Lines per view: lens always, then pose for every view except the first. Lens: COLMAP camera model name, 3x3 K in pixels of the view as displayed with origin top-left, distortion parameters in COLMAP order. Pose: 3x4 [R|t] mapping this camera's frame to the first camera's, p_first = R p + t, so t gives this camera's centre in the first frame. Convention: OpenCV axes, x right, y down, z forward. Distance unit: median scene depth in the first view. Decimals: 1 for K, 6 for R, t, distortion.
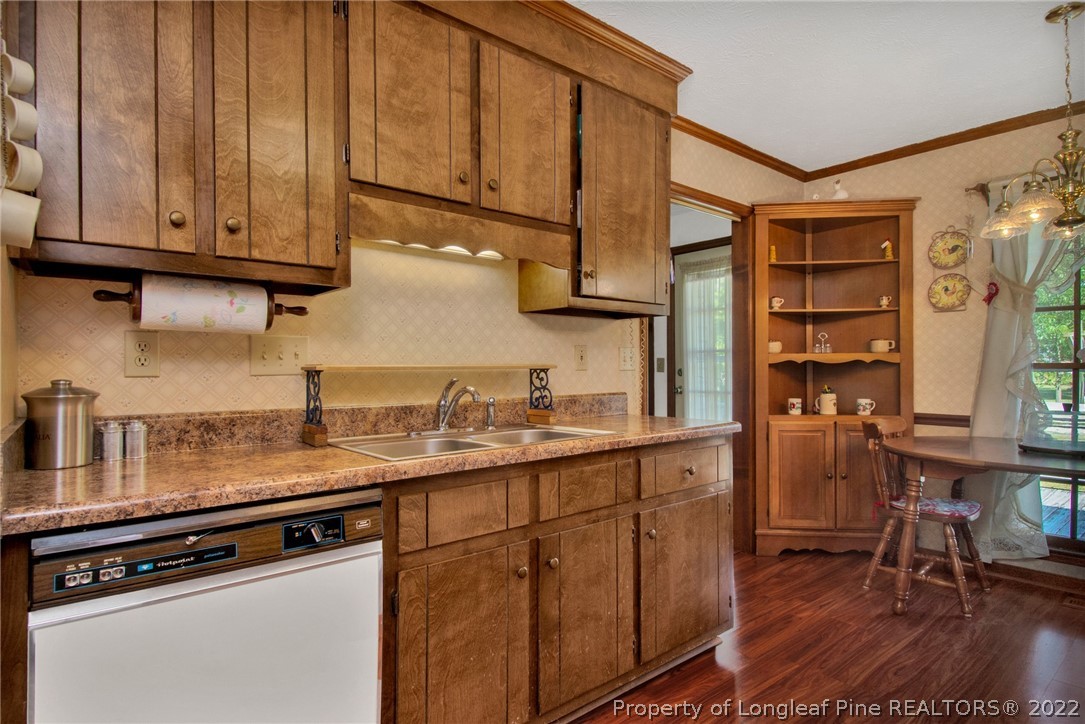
lens RADIAL K [[572.1, 0, 552.7], [0, 572.1, 375.3], [0, 0, 1]] dist [0.037724, -0.041793]
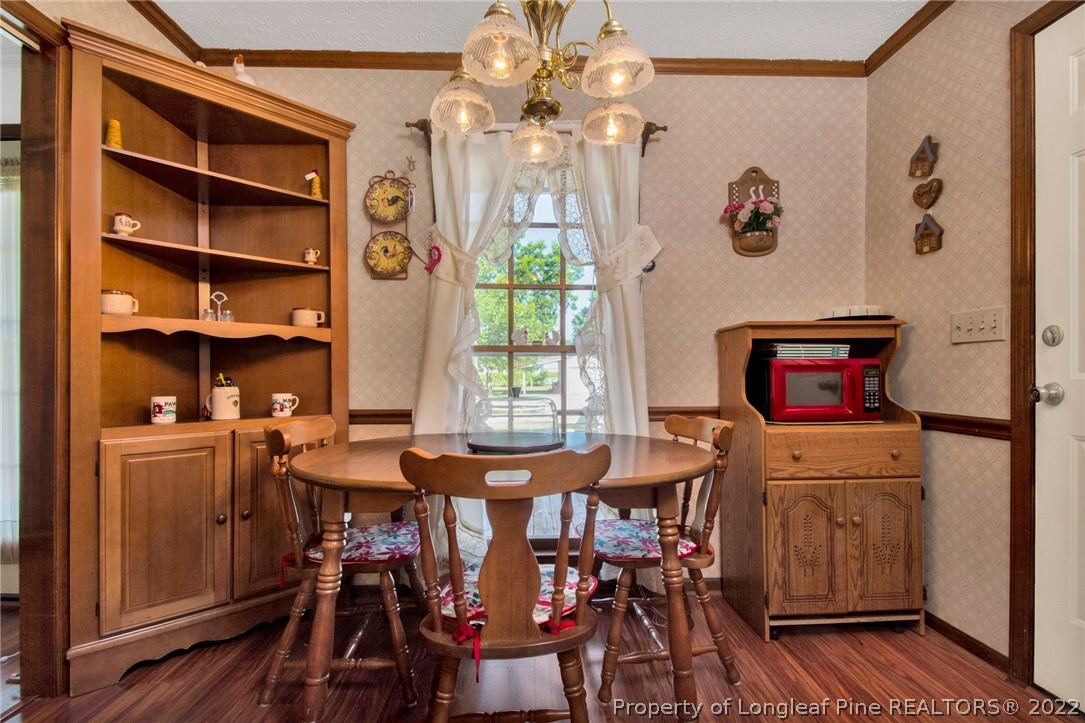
lens RADIAL K [[490.4, 0, 544.7], [0, 490.4, 366.4], [0, 0, 1]] dist [0.026248, -0.023735]
pose [[0.623899, 0.016691, 0.781327, 0.305220], [0.009394, 0.999539, -0.028854, 0.031991], [-0.781449, 0.025342, 0.623454, 0.429484]]
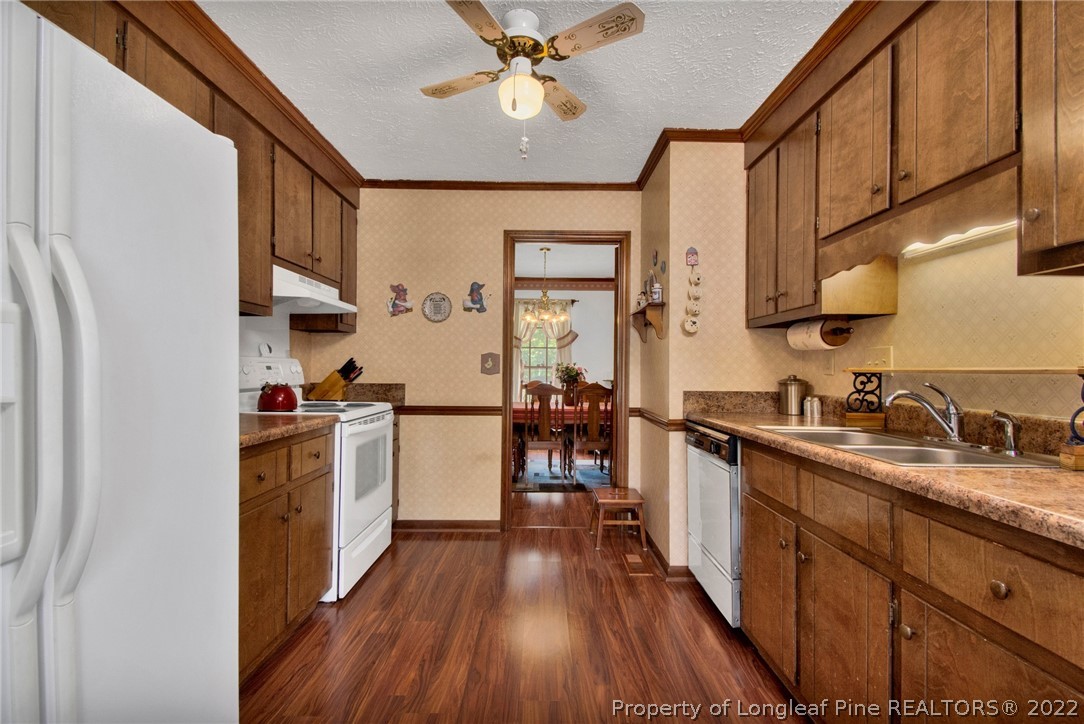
lens RADIAL K [[489.9, 0, 544.2], [0, 489.9, 366.9], [0, 0, 1]] dist [0.026248, -0.023735]
pose [[-0.632744, -0.003051, -0.774355, 0.535150], [-0.015037, 0.999852, 0.008348, -0.011451], [0.774215, 0.016926, -0.632696, 0.643133]]
